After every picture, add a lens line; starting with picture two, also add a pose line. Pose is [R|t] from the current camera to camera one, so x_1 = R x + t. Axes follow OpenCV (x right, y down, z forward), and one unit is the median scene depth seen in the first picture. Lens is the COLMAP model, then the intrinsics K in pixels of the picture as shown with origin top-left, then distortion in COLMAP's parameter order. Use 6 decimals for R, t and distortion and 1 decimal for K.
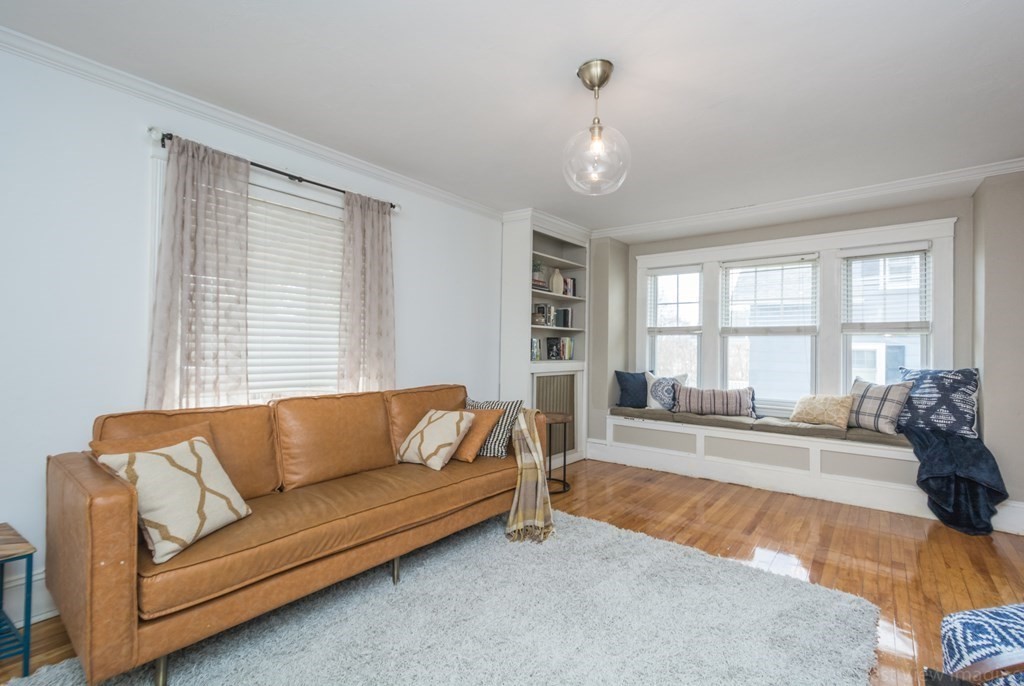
lens RADIAL K [[457.6, 0, 512.0], [0, 457.6, 343.0], [0, 0, 1]] dist [0.001578, 0.000304]
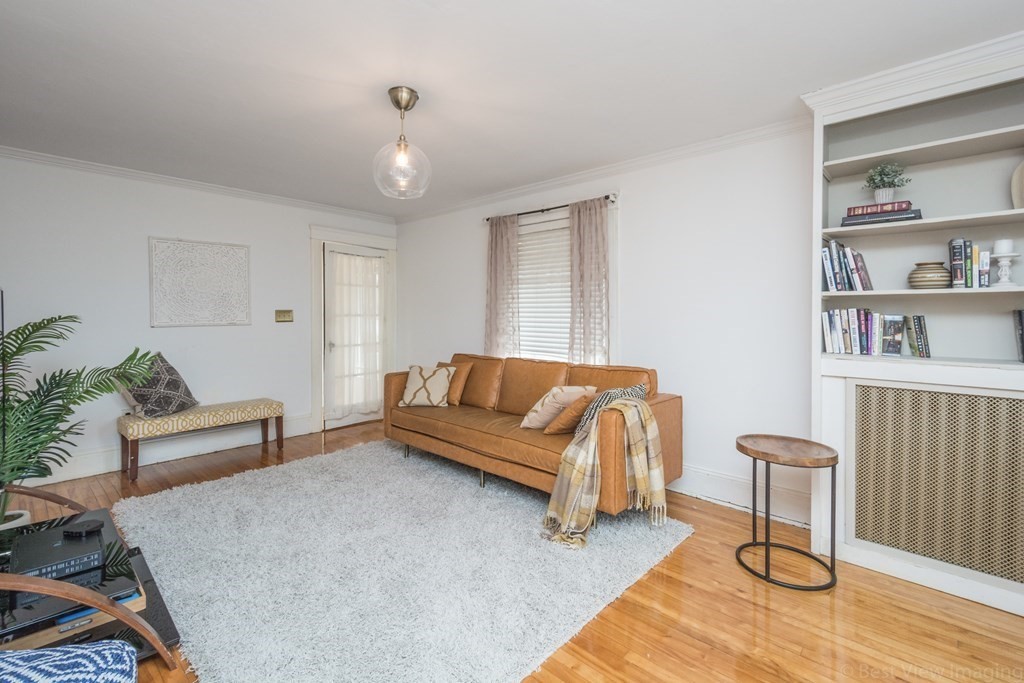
lens RADIAL K [[447.8, 0, 510.3], [0, 447.8, 319.8], [0, 0, 1]] dist [0.001063, -0.000019]
pose [[-0.058123, -0.003694, -0.998303, 0.677719], [0.003288, 0.999987, -0.003891, -0.002482], [0.998304, -0.003509, -0.058110, 0.685074]]
